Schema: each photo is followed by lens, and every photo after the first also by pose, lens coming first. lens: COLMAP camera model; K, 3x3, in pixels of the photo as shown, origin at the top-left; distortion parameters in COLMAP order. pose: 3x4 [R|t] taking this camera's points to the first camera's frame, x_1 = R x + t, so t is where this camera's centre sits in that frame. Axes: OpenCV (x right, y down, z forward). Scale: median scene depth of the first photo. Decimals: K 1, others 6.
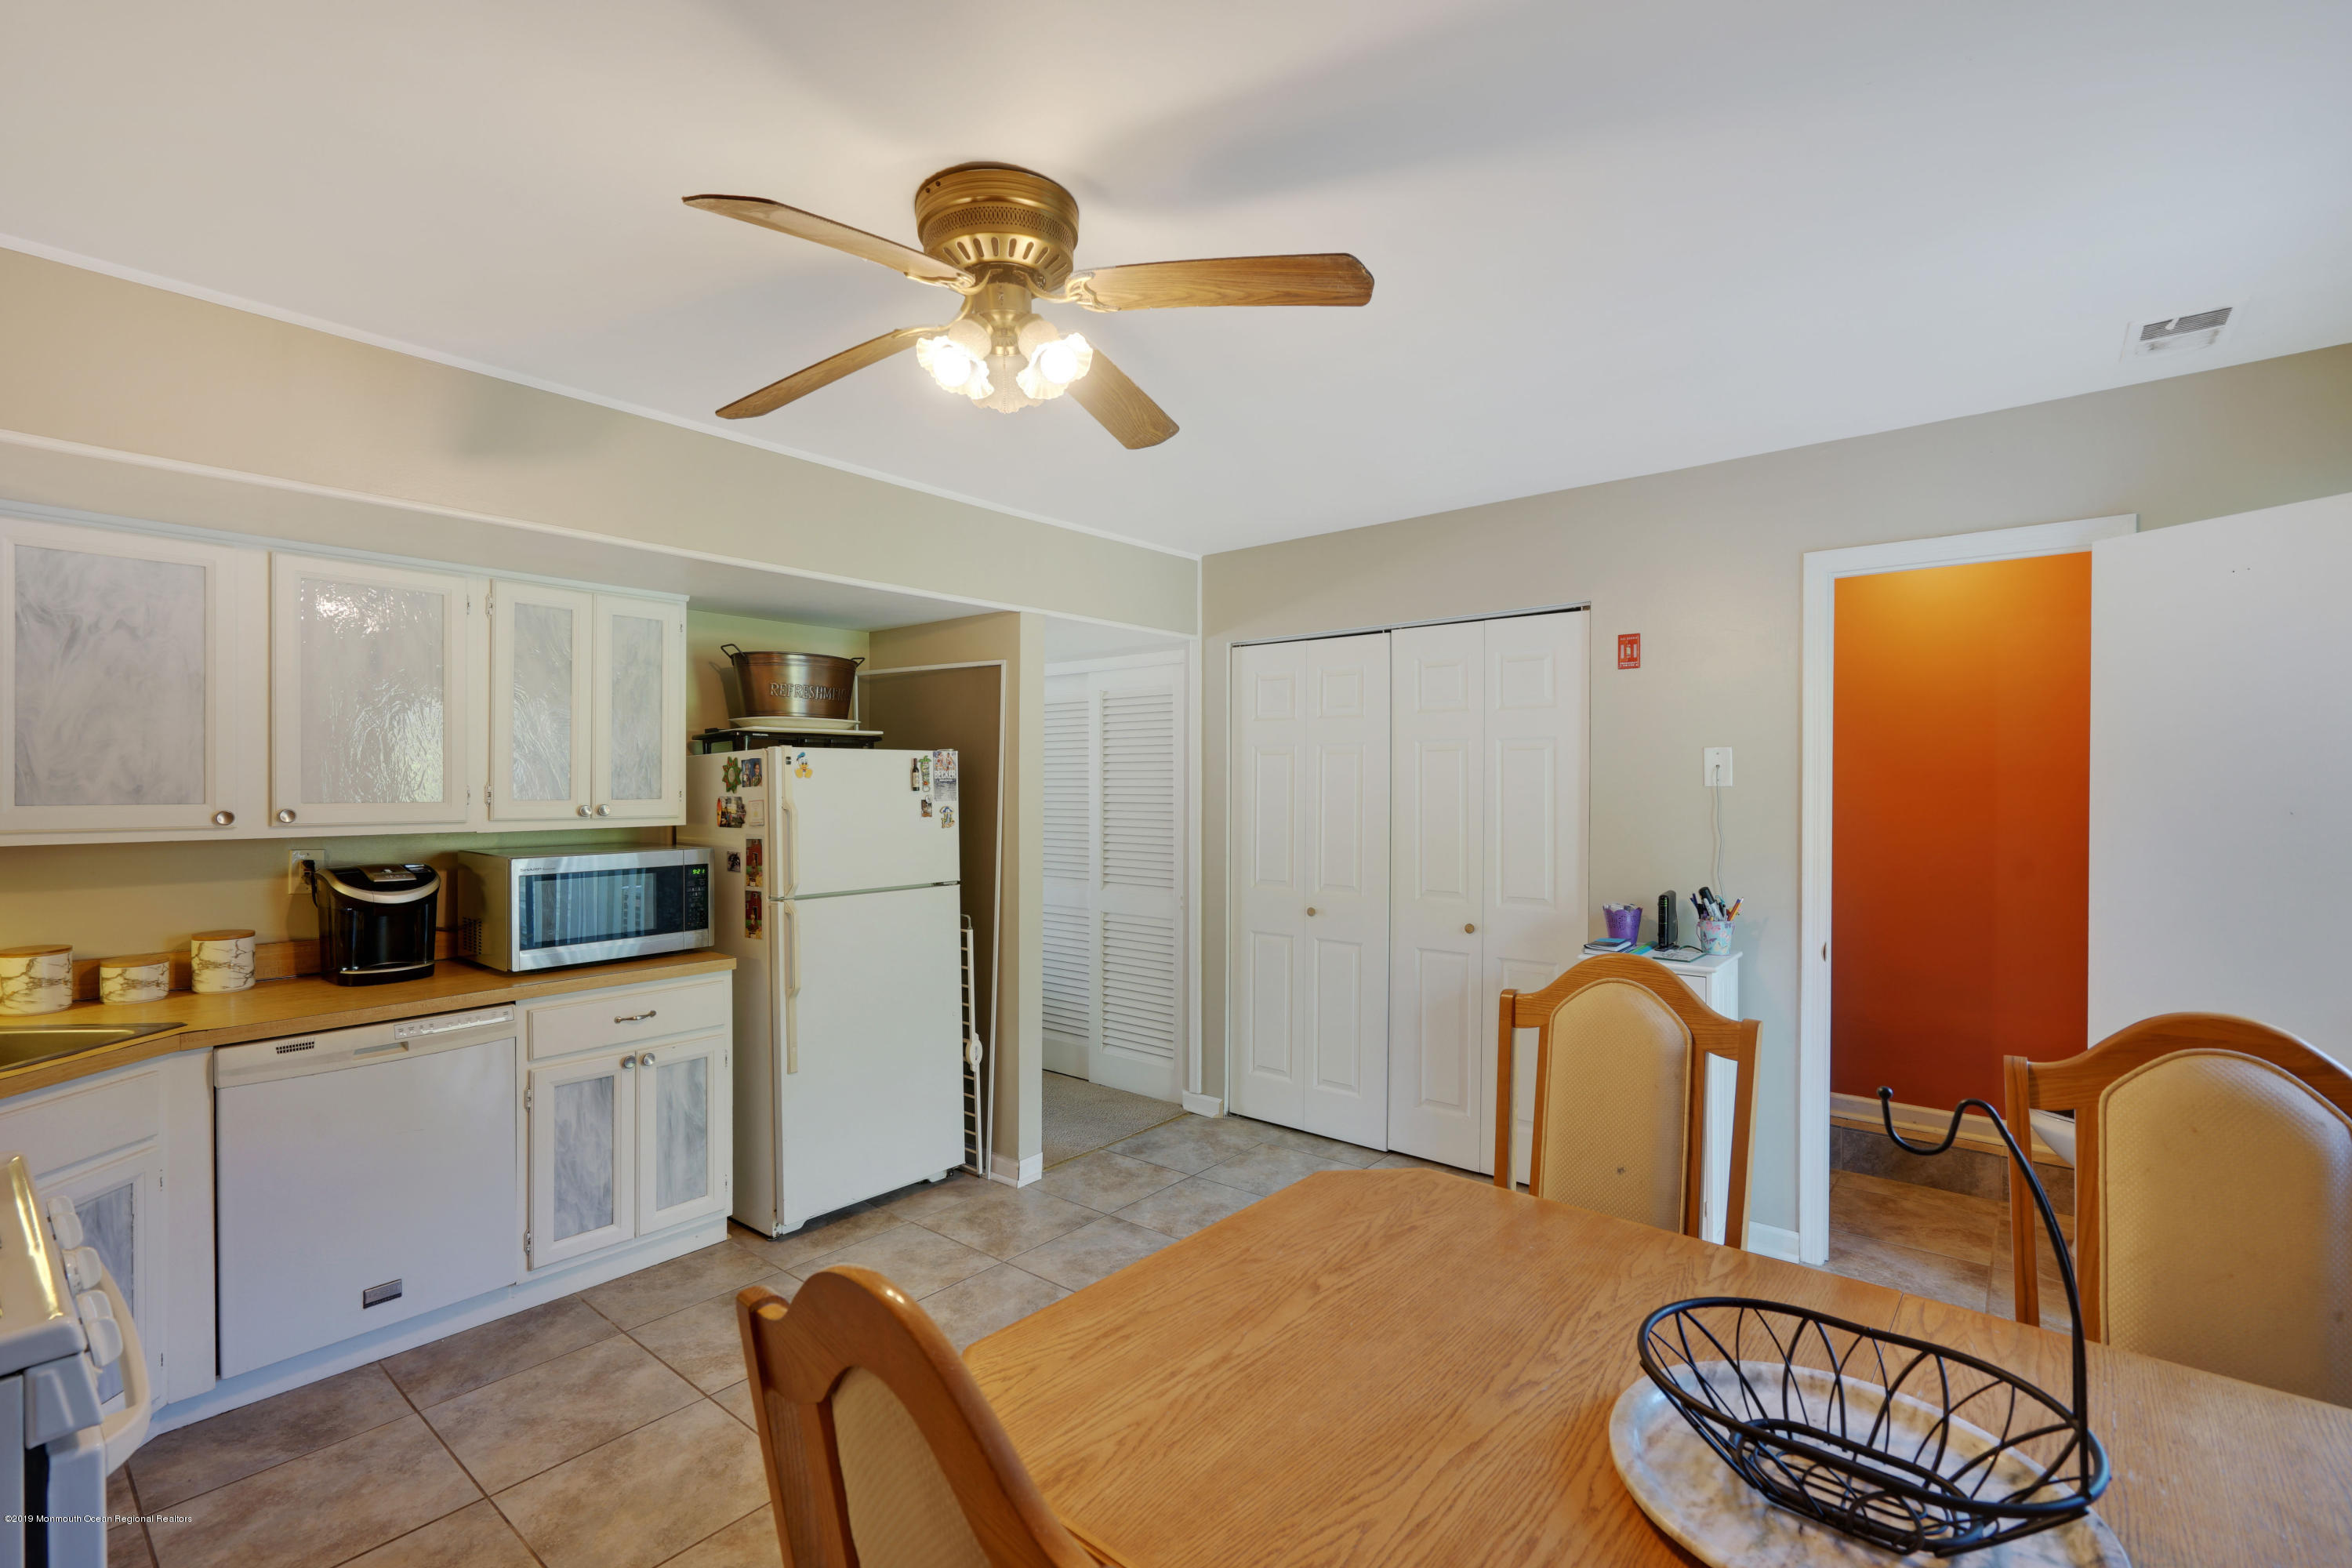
lens RADIAL K [[1052.4, 0, 1164.4], [0, 1052.4, 780.9], [0, 0, 1]] dist [-0.002800, 0.001988]
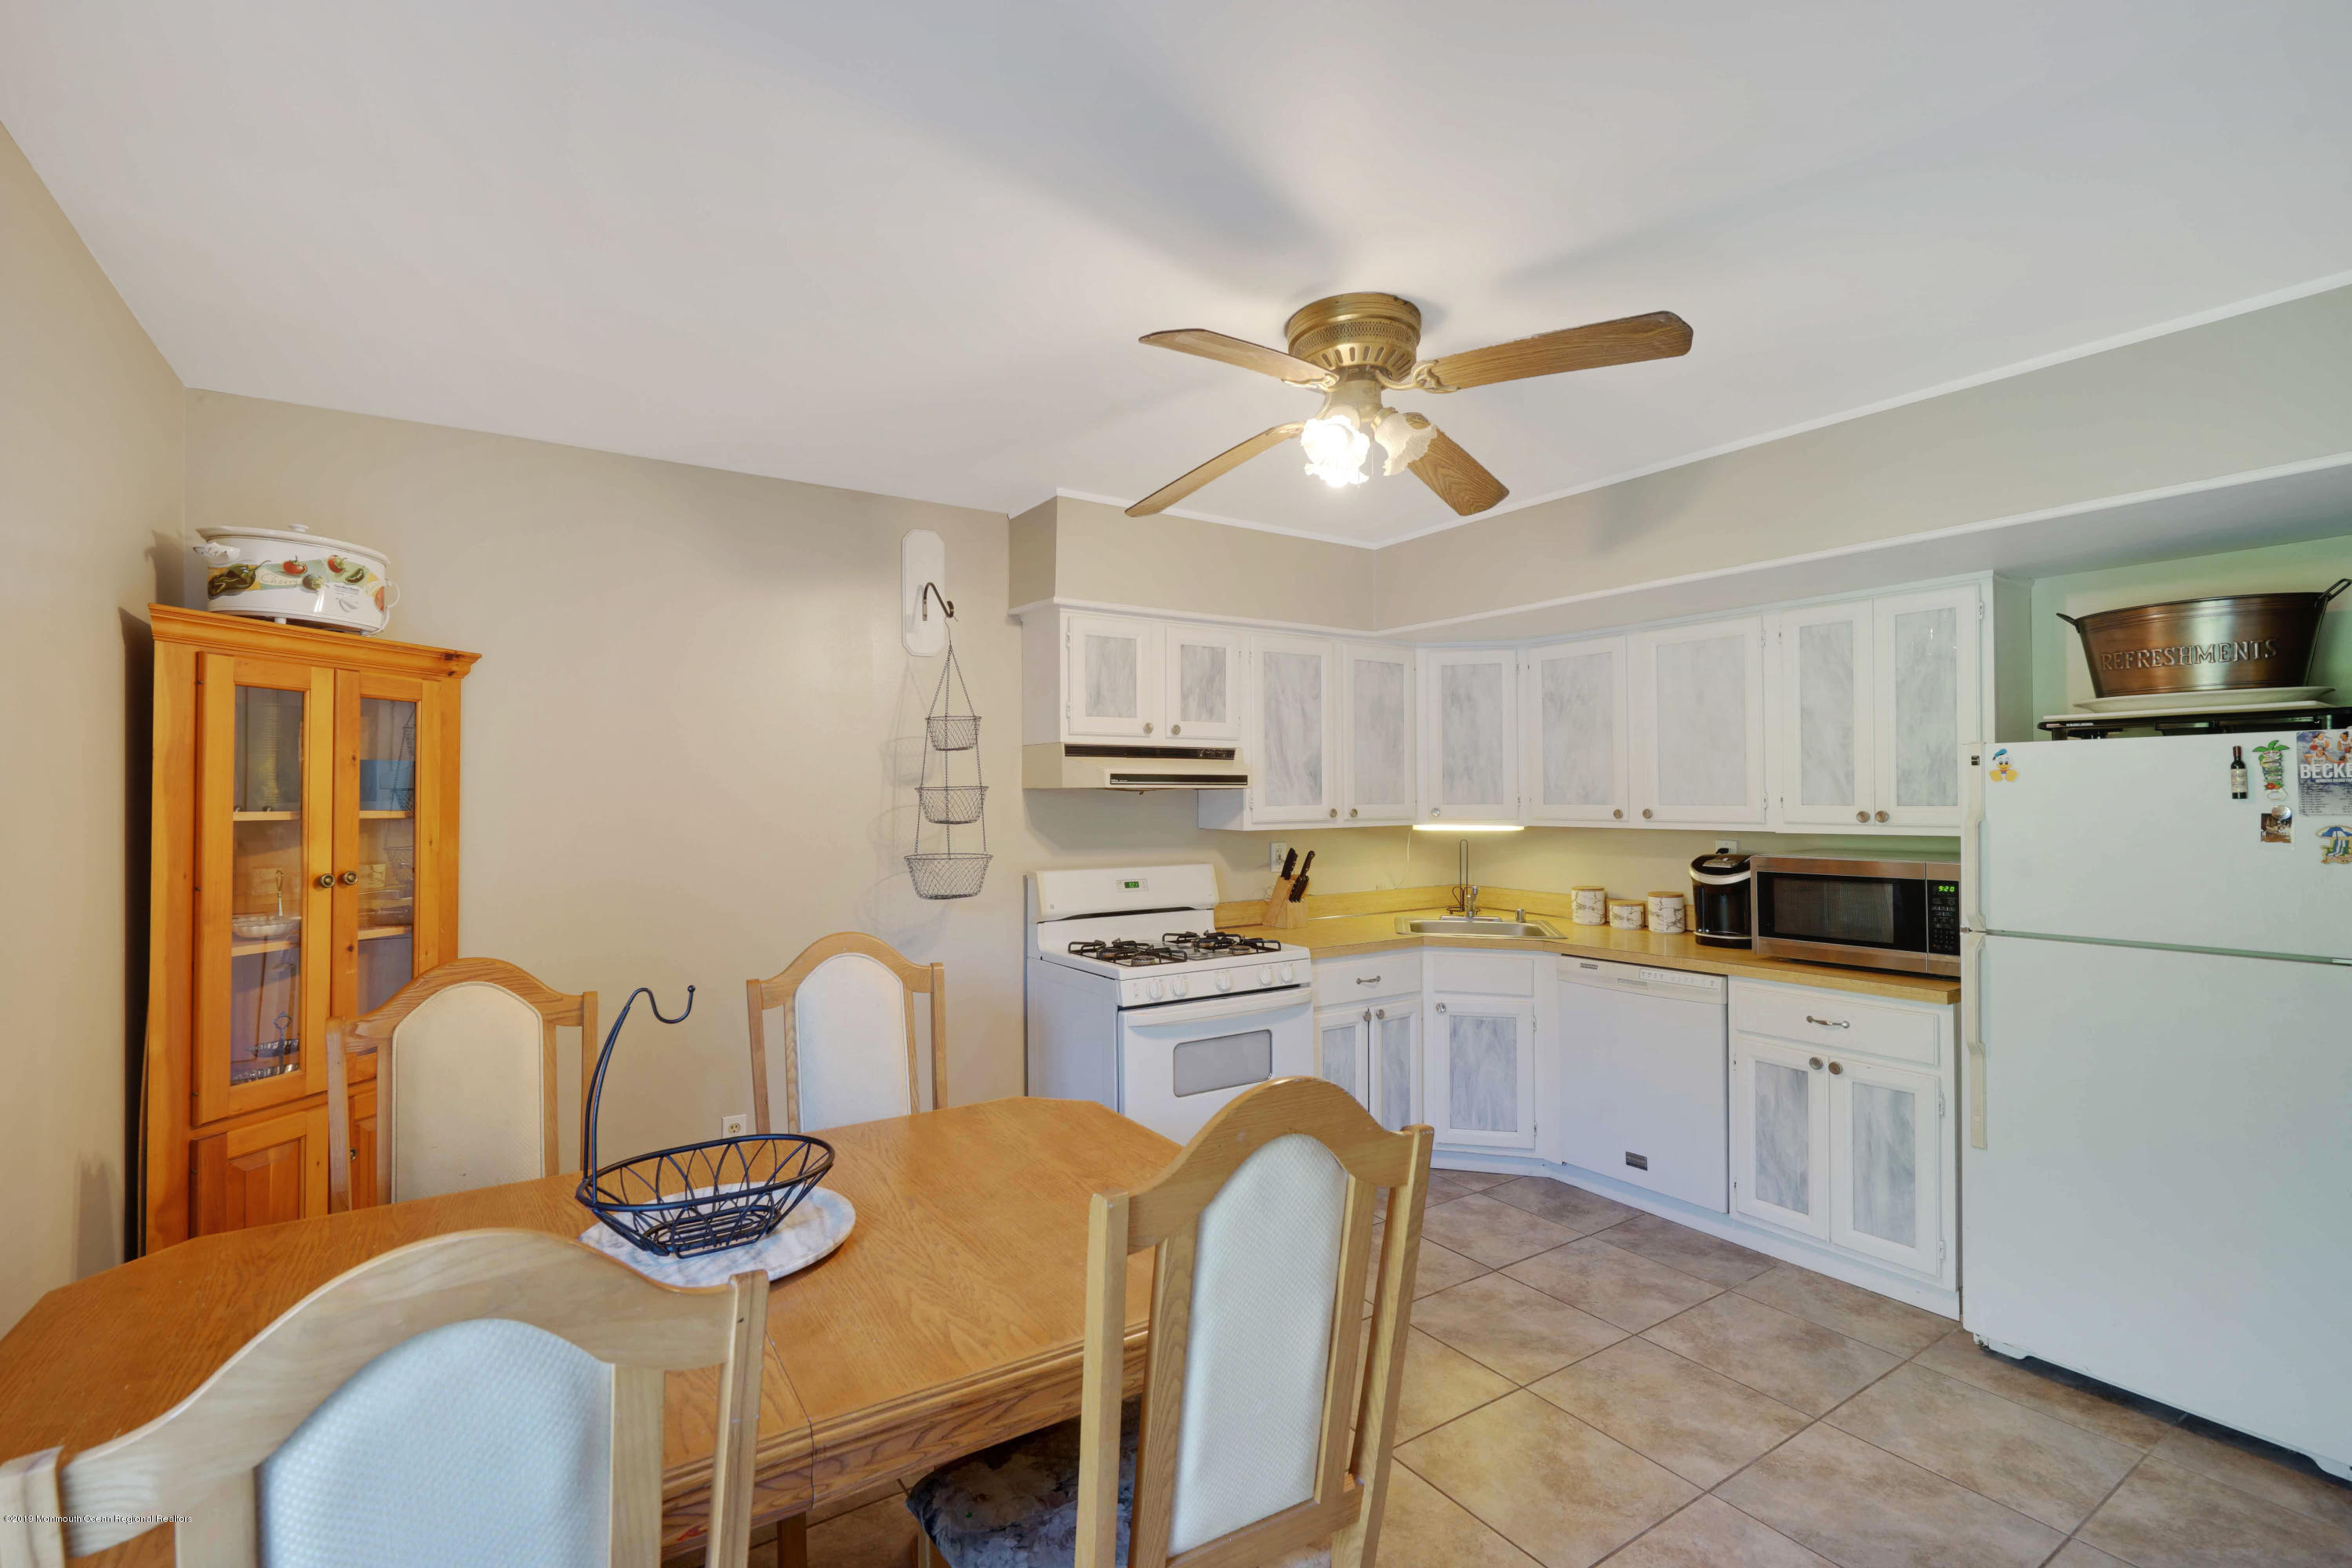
lens RADIAL K [[1052.4, 0, 1166.7], [0, 1052.4, 784.9], [0, 0, 1]] dist [-0.002800, 0.001988]
pose [[-0.284866, -0.006608, -0.958545, 0.611969], [0.010440, 0.999896, -0.009996, 0.001141], [0.958511, -0.012855, -0.284767, 0.652580]]
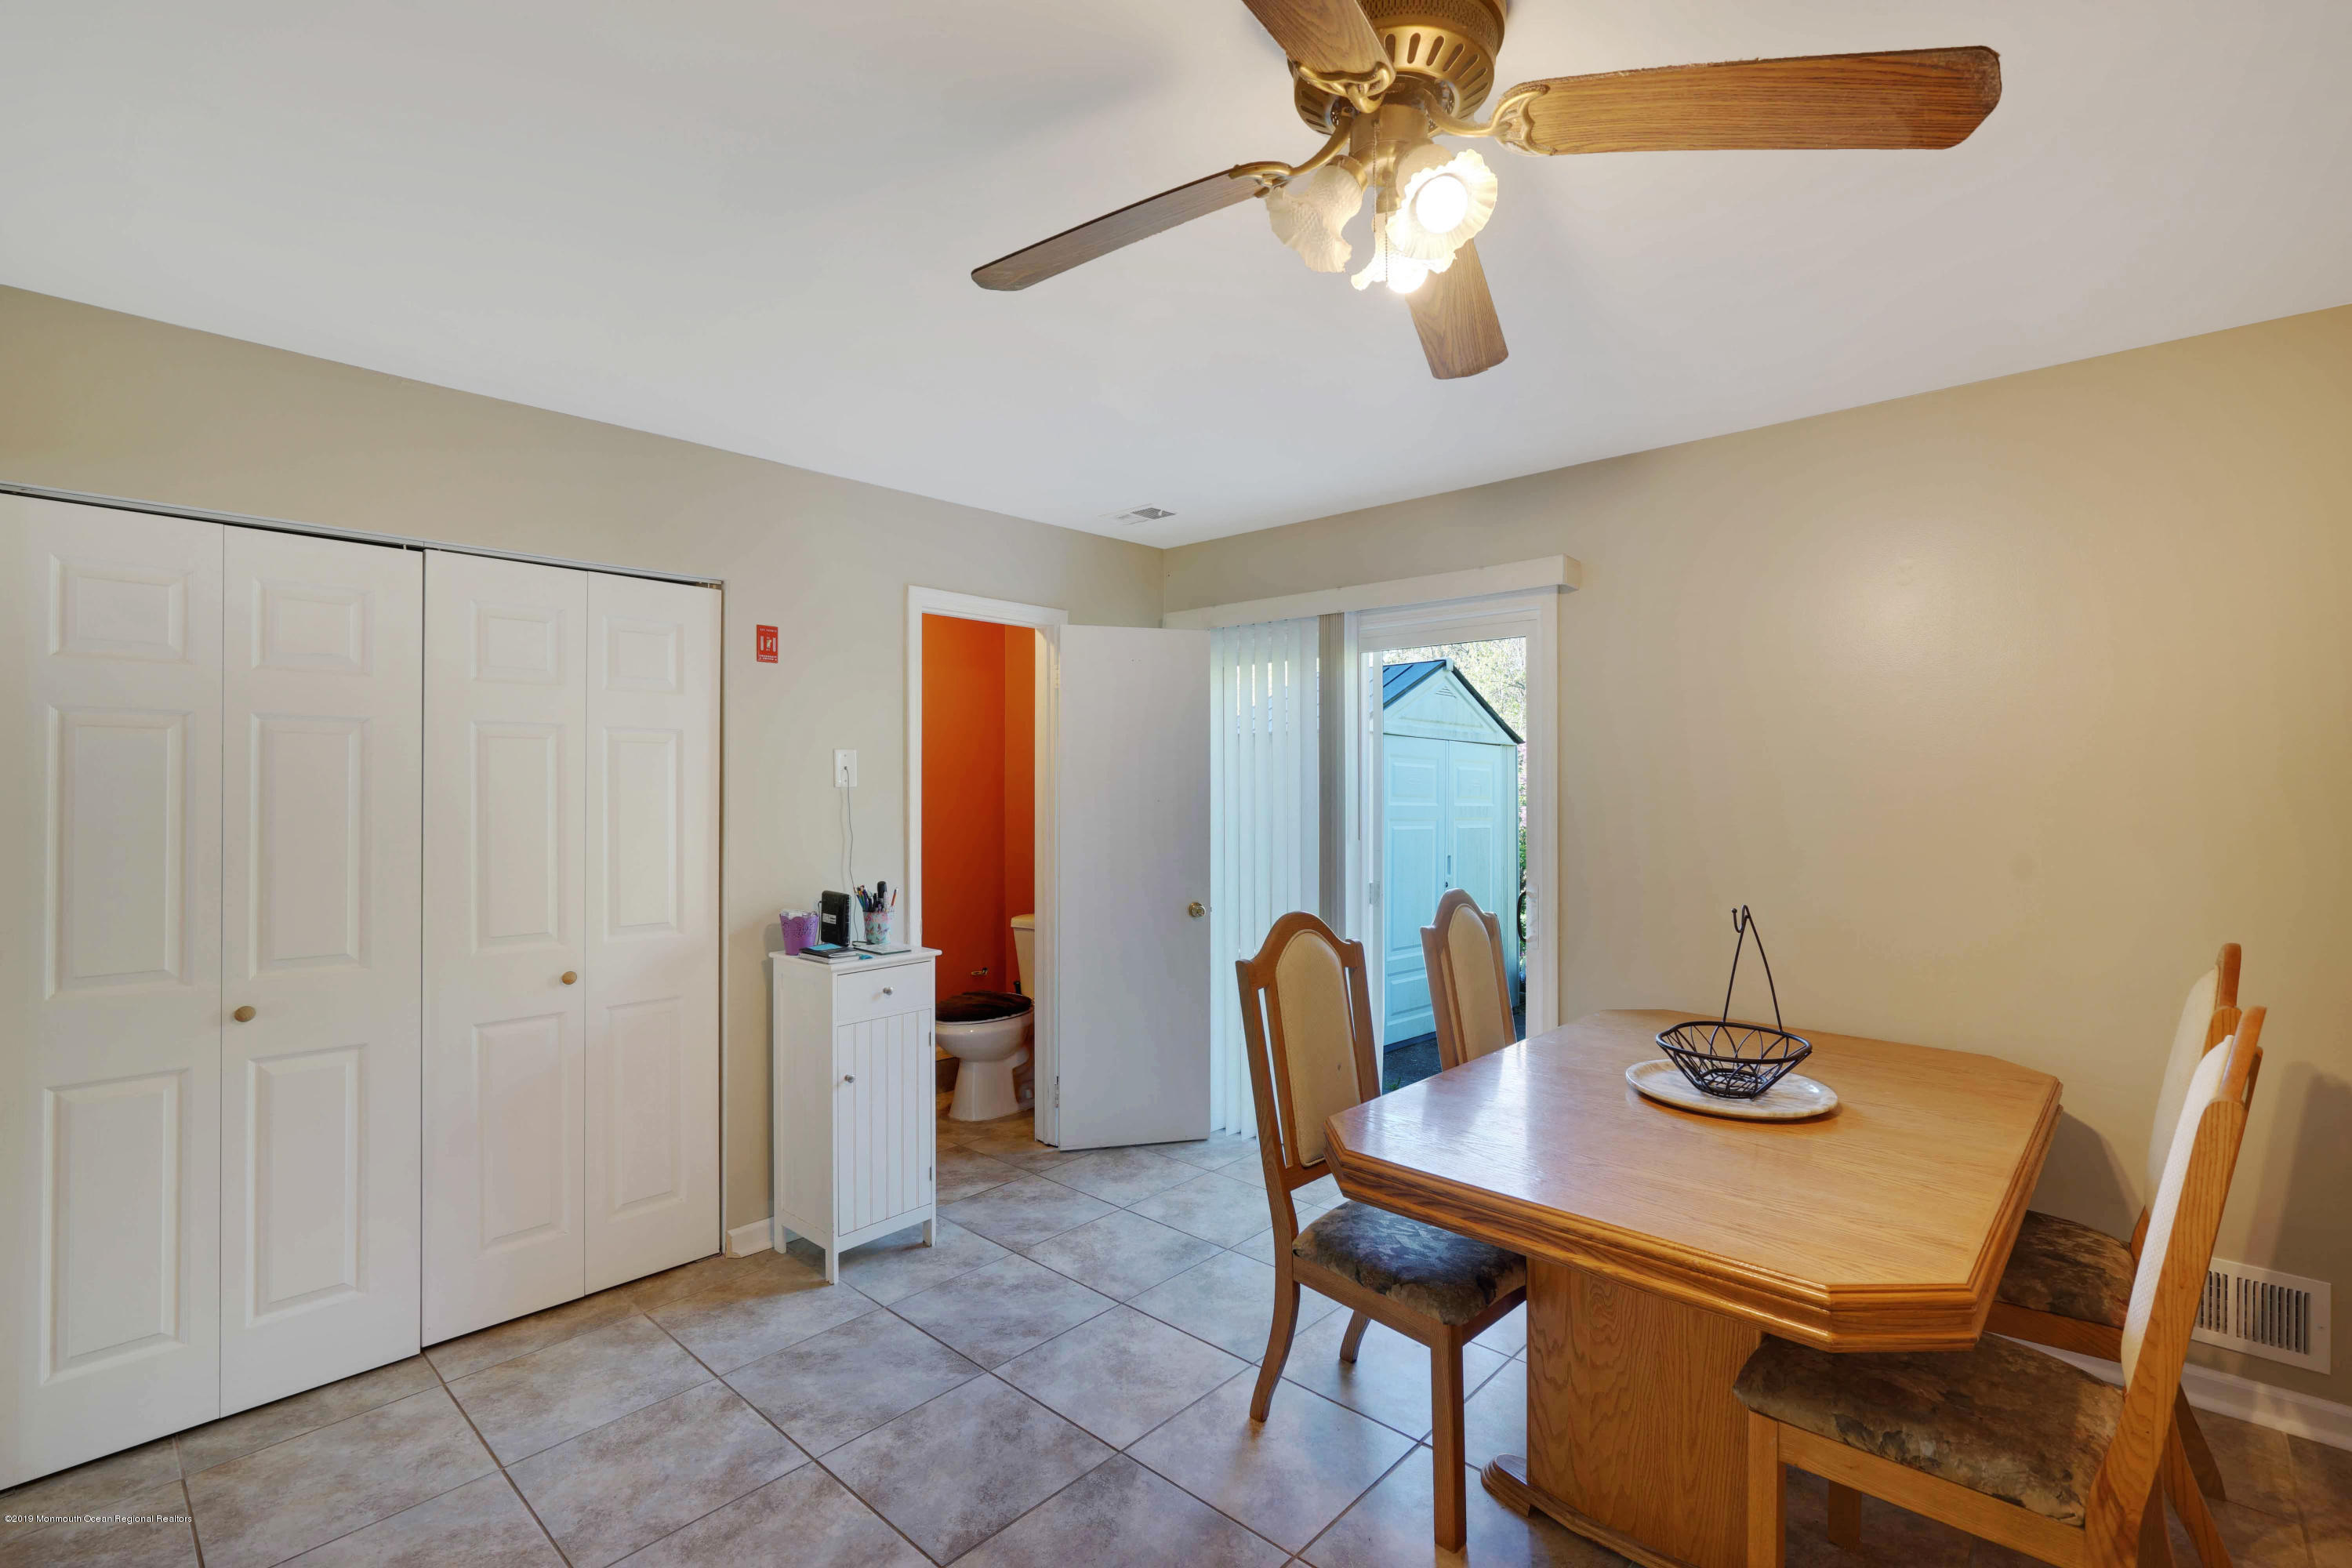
lens RADIAL K [[1052.4, 0, 1169.1], [0, 1052.4, 788.2], [0, 0, 1]] dist [-0.002800, 0.001988]
pose [[0.045777, -0.002028, 0.998950, -0.525069], [-0.001660, 0.999996, 0.002106, 0.004029], [-0.998950, -0.001755, 0.045774, 0.649348]]
